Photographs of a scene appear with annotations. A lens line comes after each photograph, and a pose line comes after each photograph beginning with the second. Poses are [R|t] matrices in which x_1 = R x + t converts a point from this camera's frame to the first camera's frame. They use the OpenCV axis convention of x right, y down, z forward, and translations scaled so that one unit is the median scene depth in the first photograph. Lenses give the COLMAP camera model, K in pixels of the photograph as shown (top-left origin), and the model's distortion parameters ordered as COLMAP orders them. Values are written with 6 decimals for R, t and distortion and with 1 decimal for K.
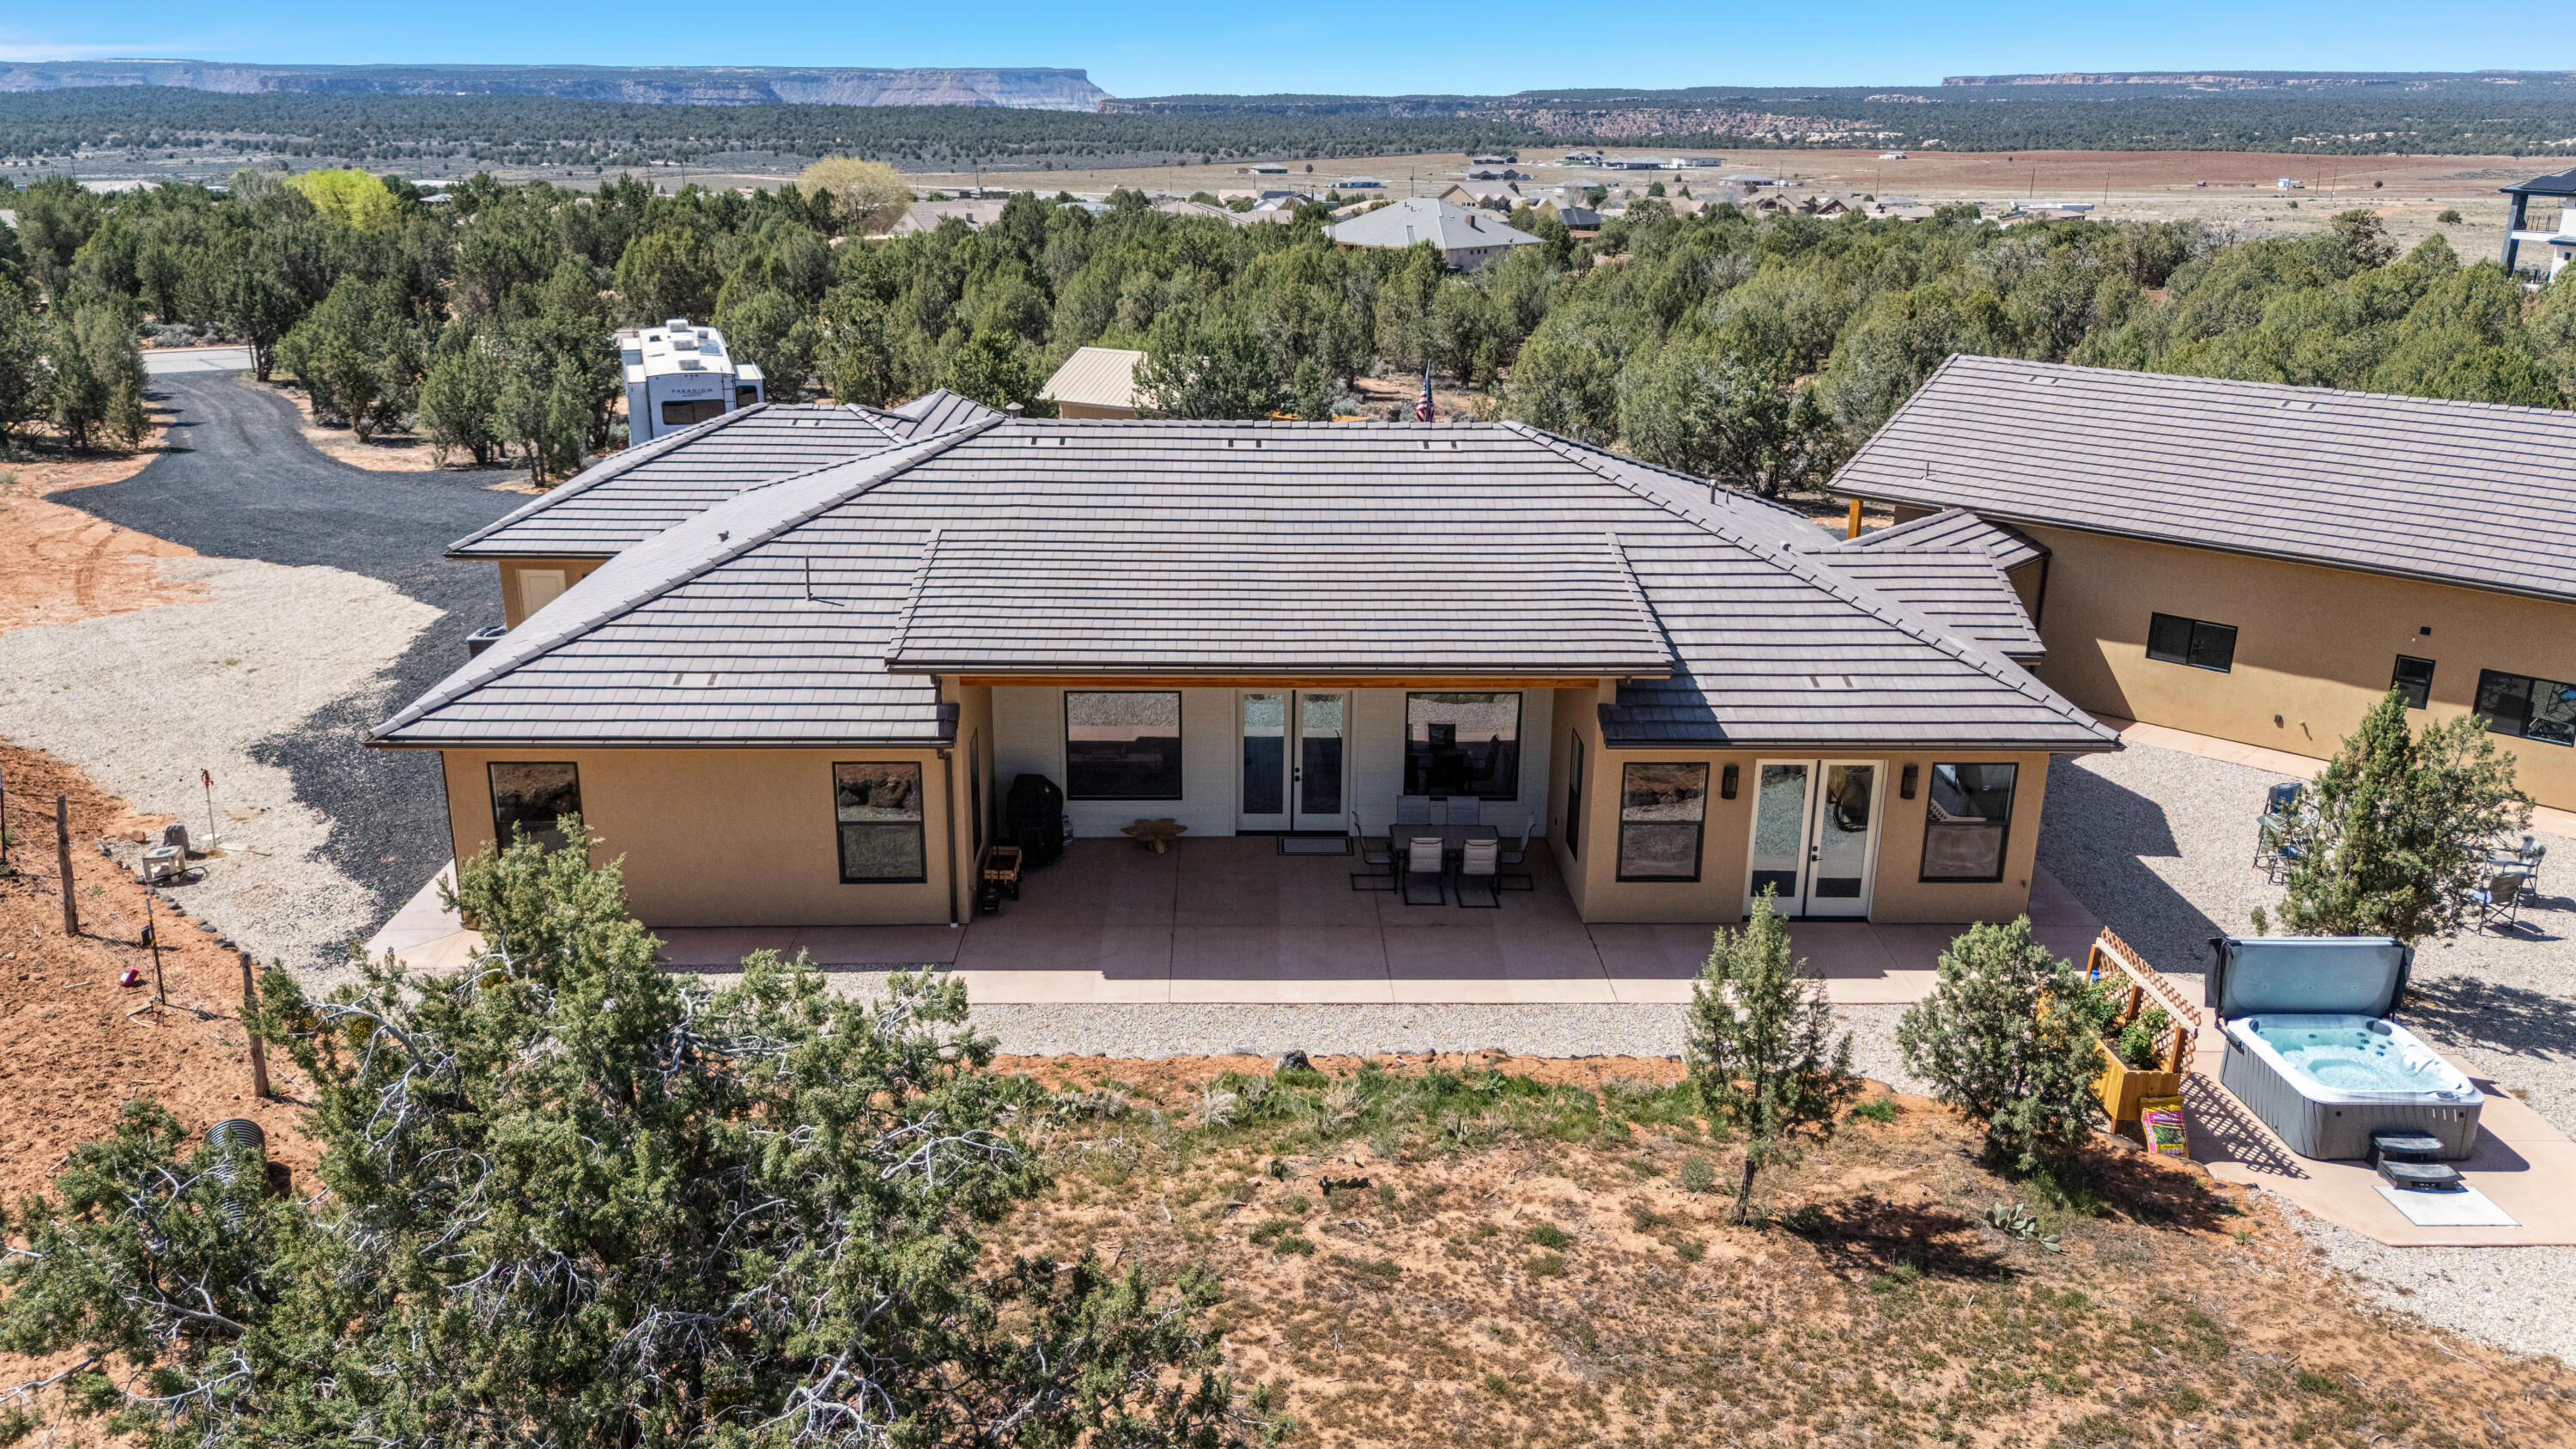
lens RADIAL K [[1896.7, 0, 1287.8], [0, 1896.7, 726.3], [0, 0, 1]] dist [0.066076, -0.059978]
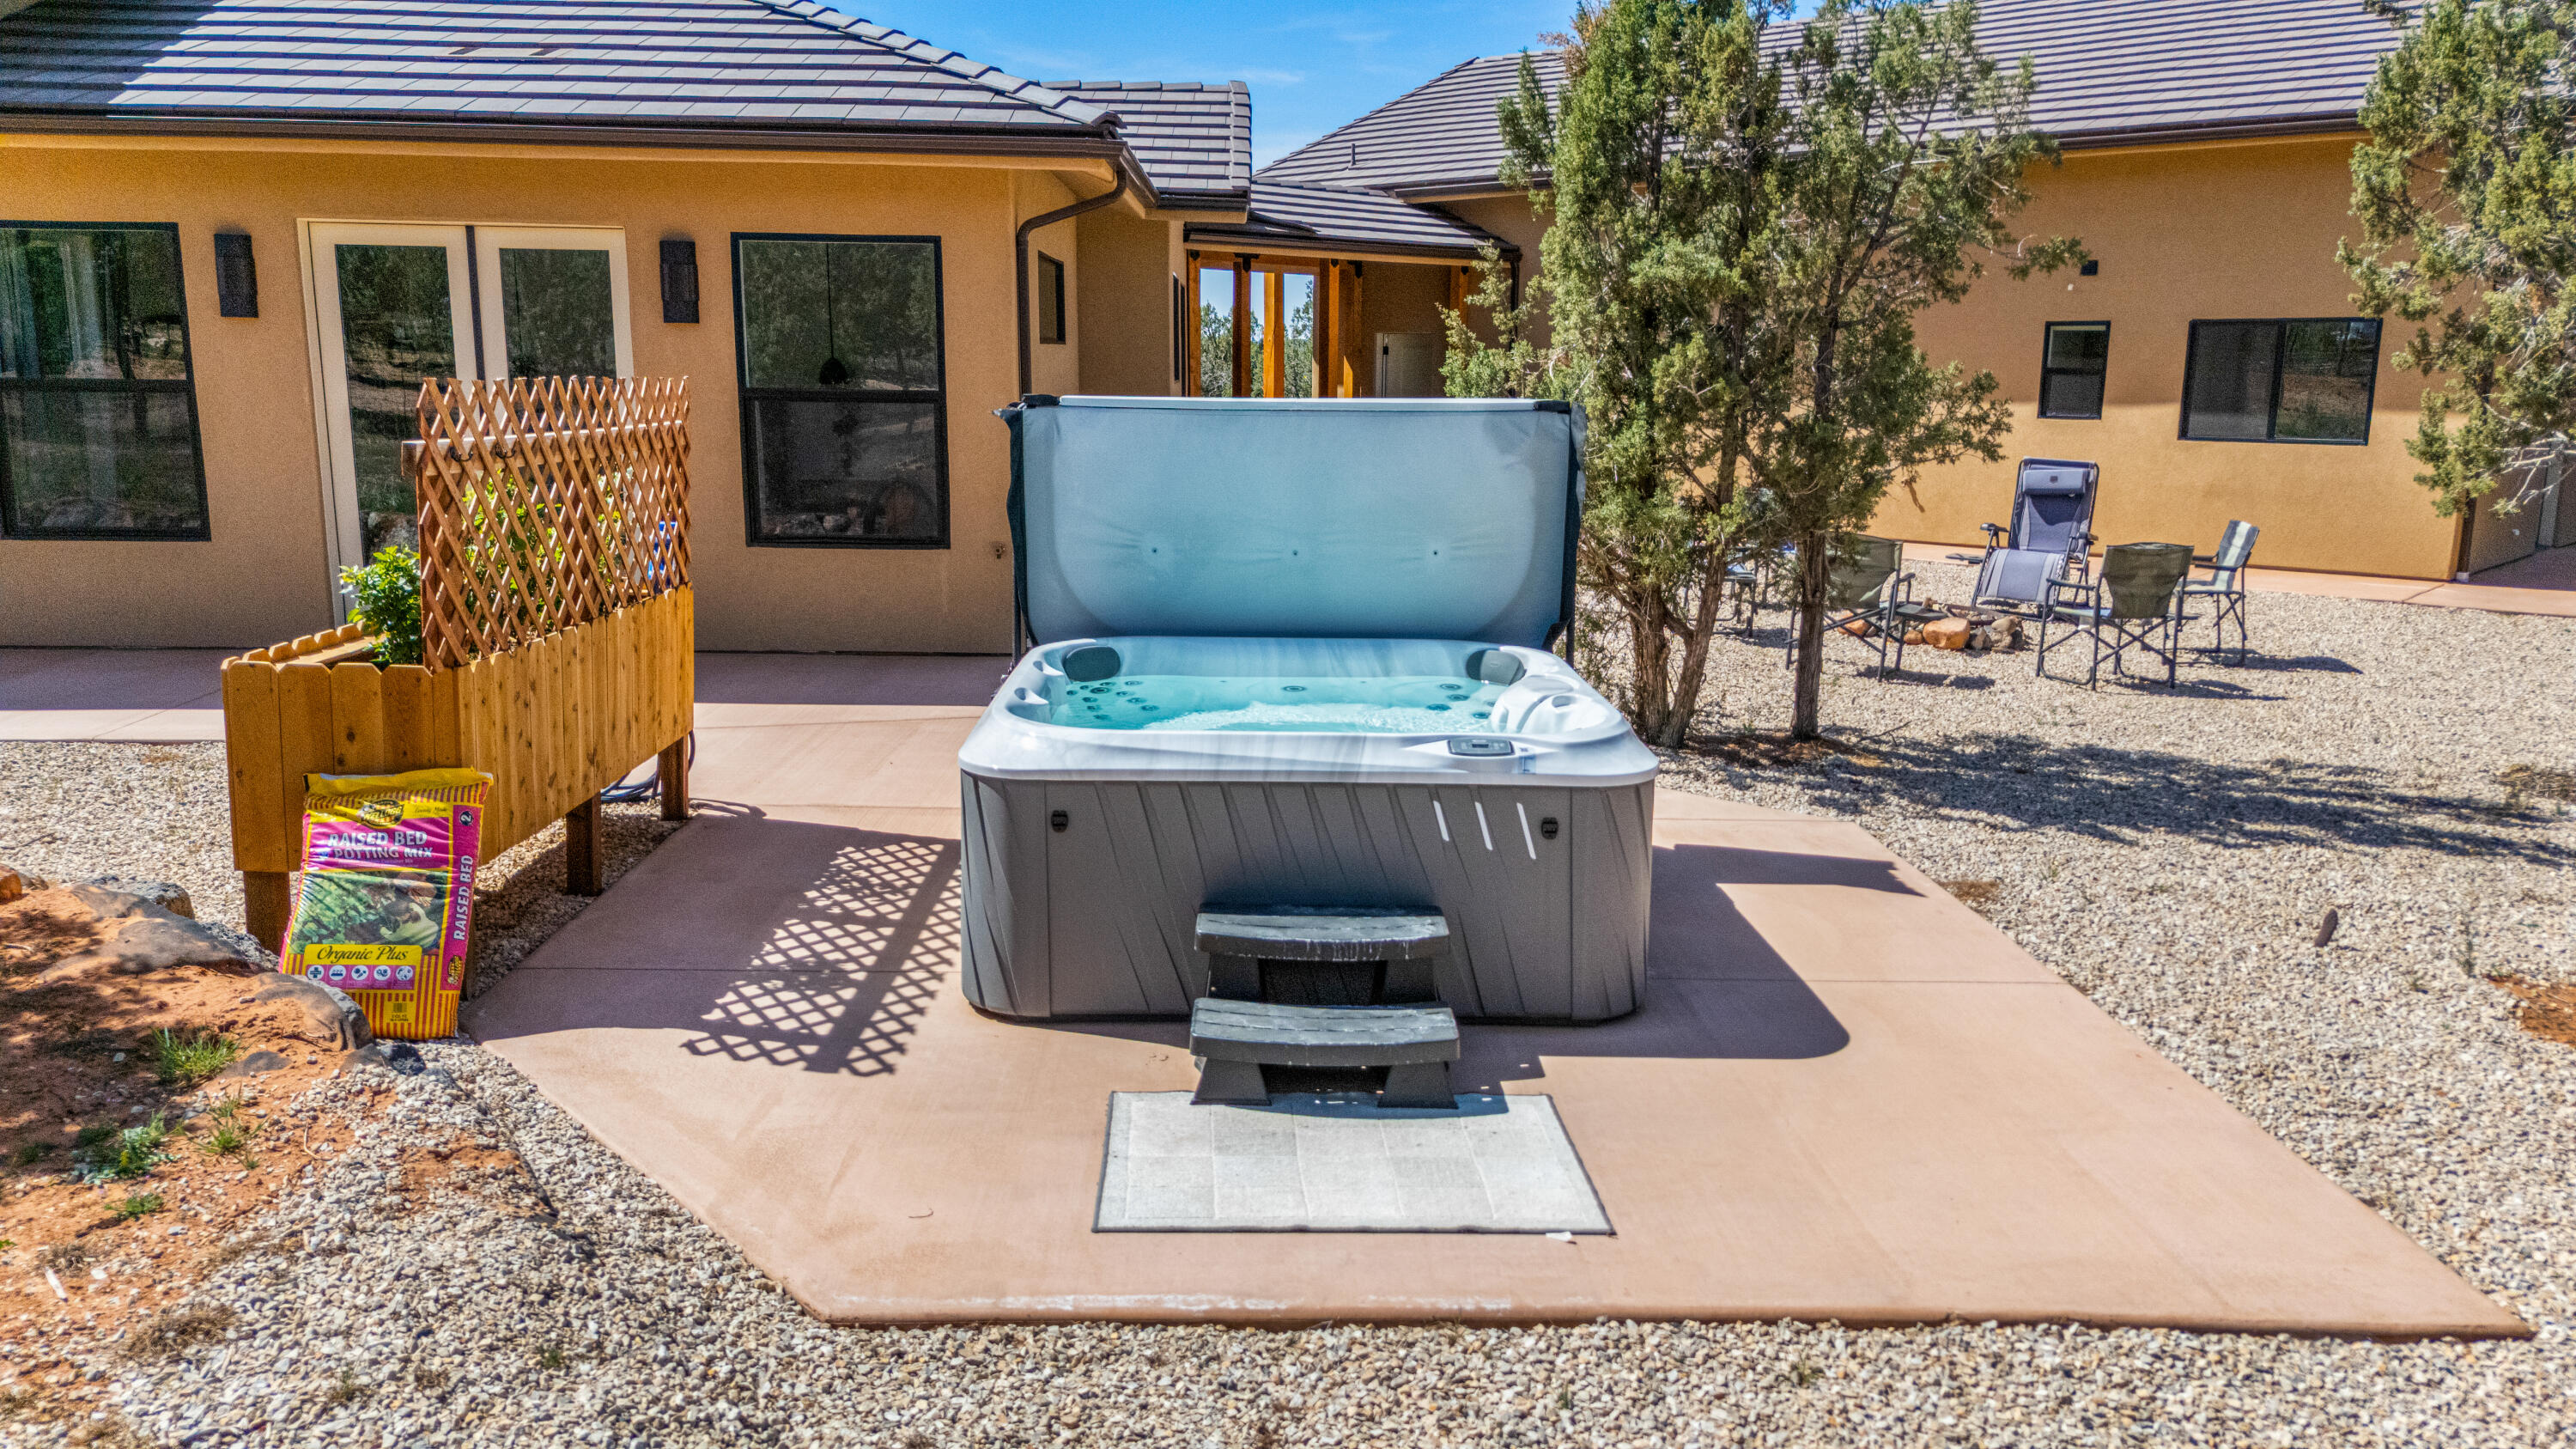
lens RADIAL K [[1896.7, 0, 1287.8], [0, 1896.7, 726.3], [0, 0, 1]] dist [0.066076, -0.059978]
pose [[0.999986, 0.001950, -0.004867, 0.458668], [-0.002504, 0.993189, -0.116489, 0.173558], [0.004606, 0.116500, 0.993180, 0.598288]]
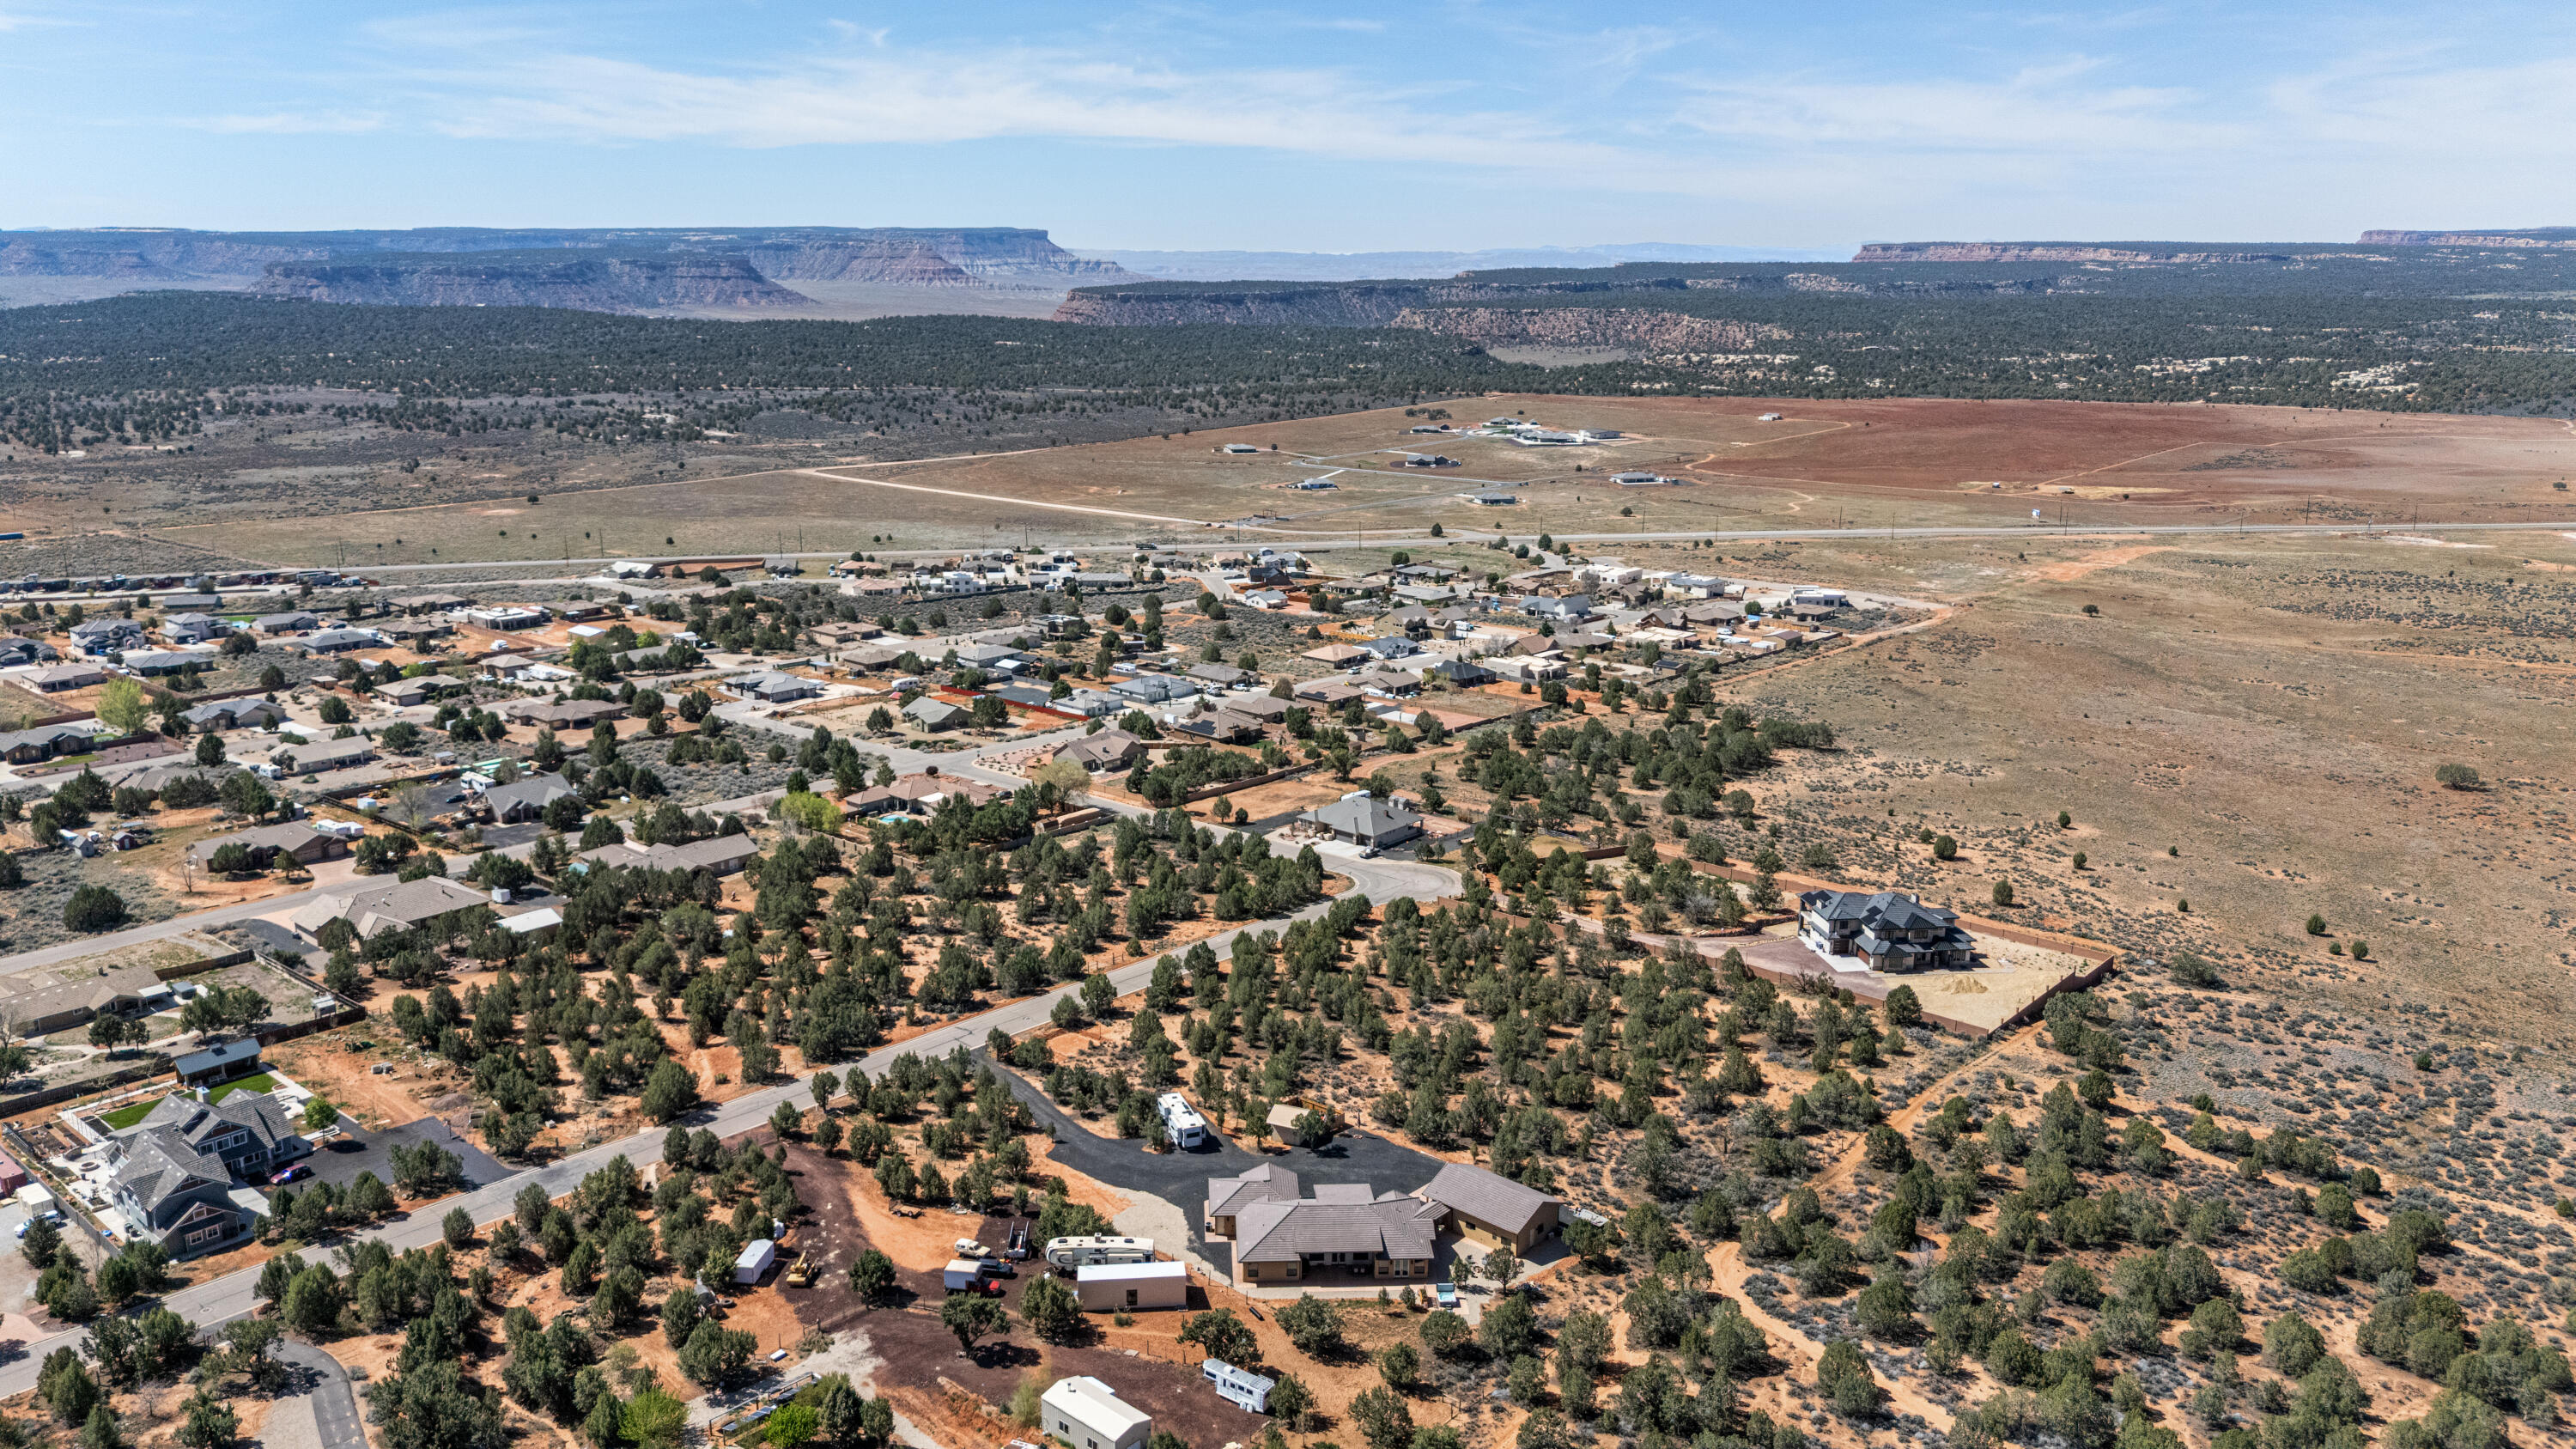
lens RADIAL K [[1896.7, 0, 1287.8], [0, 1896.7, 726.3], [0, 0, 1]] dist [0.066076, -0.059978]
pose [[0.999697, -0.008998, 0.022897, -0.411464], [0.010505, 0.997726, -0.066577, -1.824869], [-0.022246, 0.066798, 0.997519, -7.762901]]
